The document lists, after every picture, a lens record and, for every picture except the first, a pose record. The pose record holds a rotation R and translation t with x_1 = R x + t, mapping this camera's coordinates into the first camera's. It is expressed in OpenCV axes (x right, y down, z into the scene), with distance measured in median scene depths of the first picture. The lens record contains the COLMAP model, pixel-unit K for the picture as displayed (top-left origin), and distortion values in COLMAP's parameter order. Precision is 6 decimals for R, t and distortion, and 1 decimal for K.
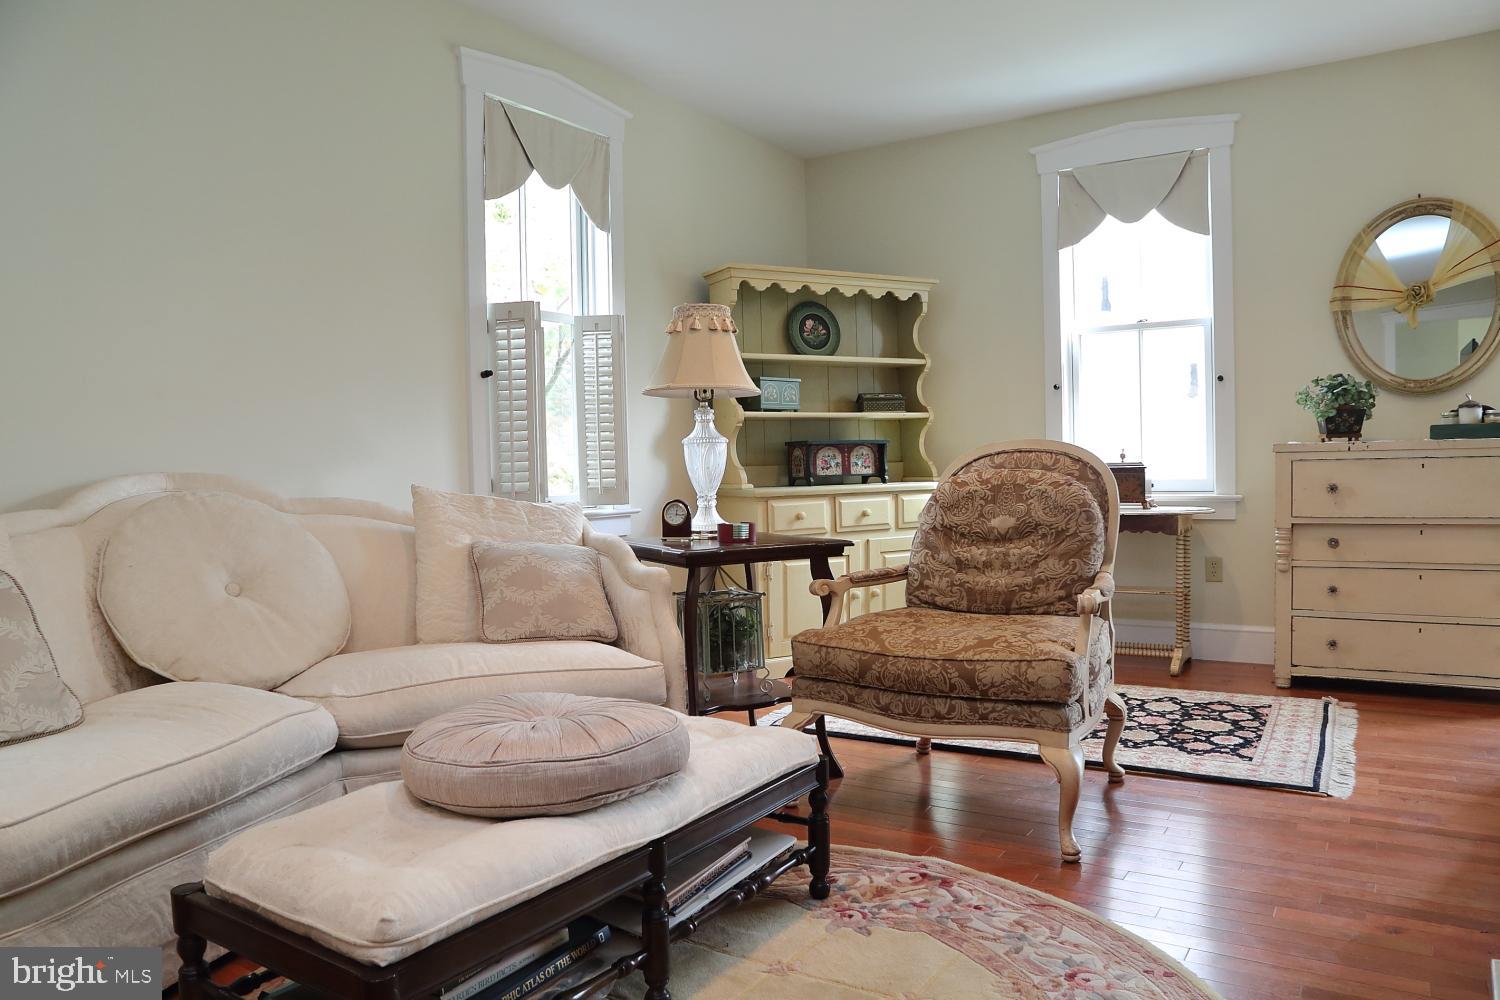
lens RADIAL K [[1071.7, 0, 753.8], [0, 1071.7, 493.3], [0, 0, 1]] dist [-0.094950, 0.051635]
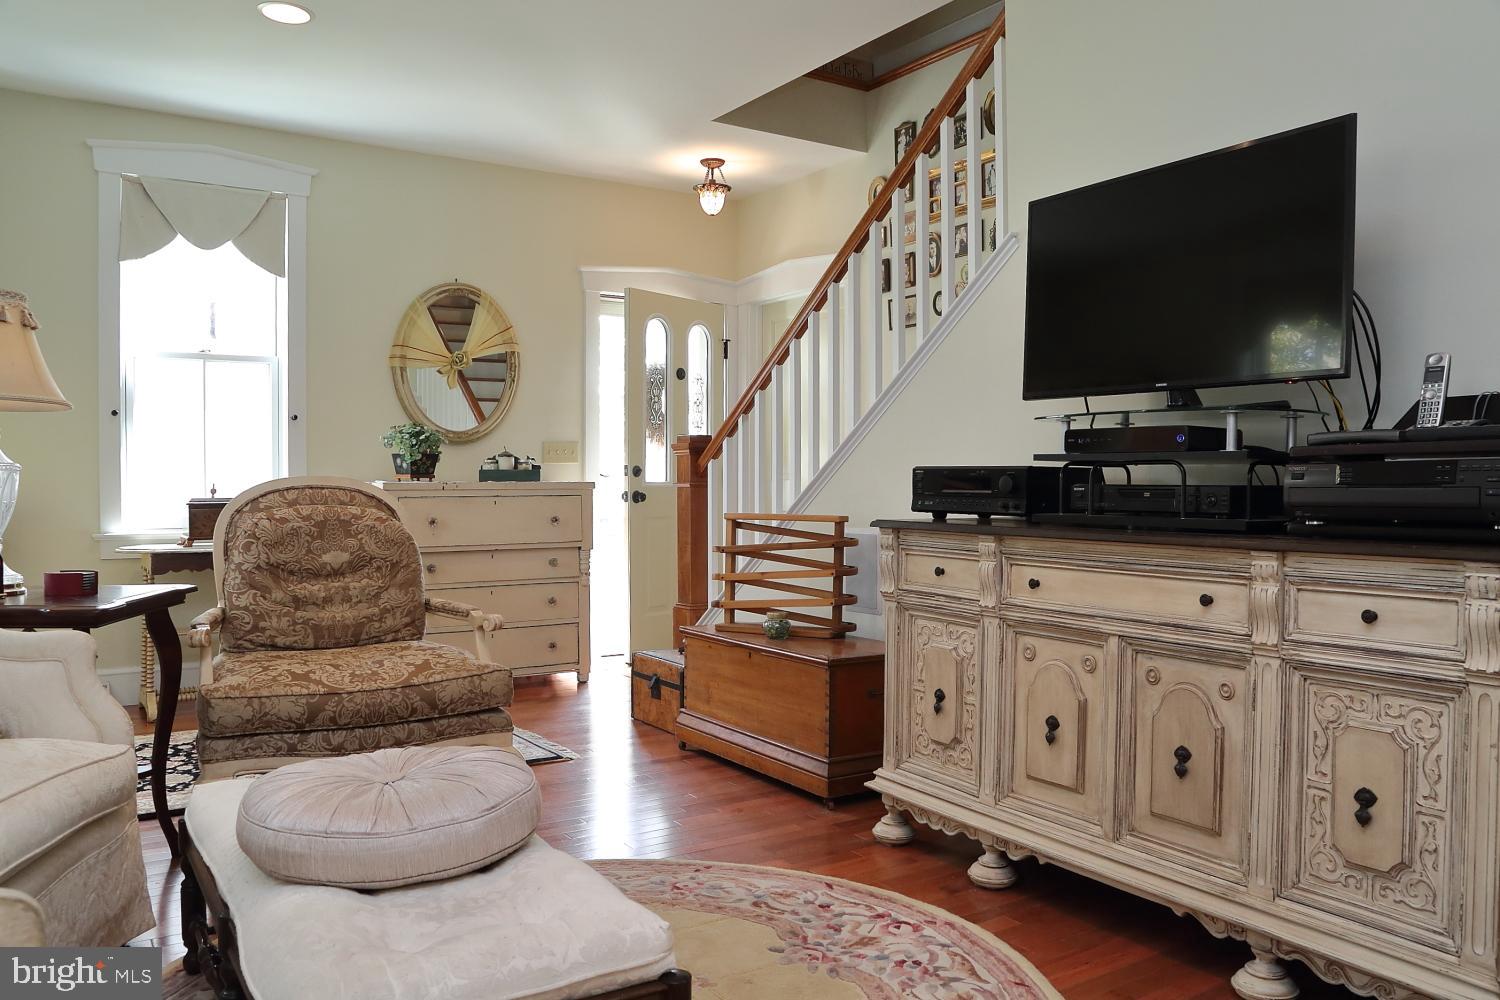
lens RADIAL K [[1151.8, 0, 750.4], [0, 1151.8, 507.1], [0, 0, 1]] dist [-0.030476, 0.001643]
pose [[0.407657, 0.001650, 0.913134, -0.598573], [0.016290, 0.999826, -0.009079, -0.004474], [-0.912990, 0.018576, 0.407559, 0.187383]]
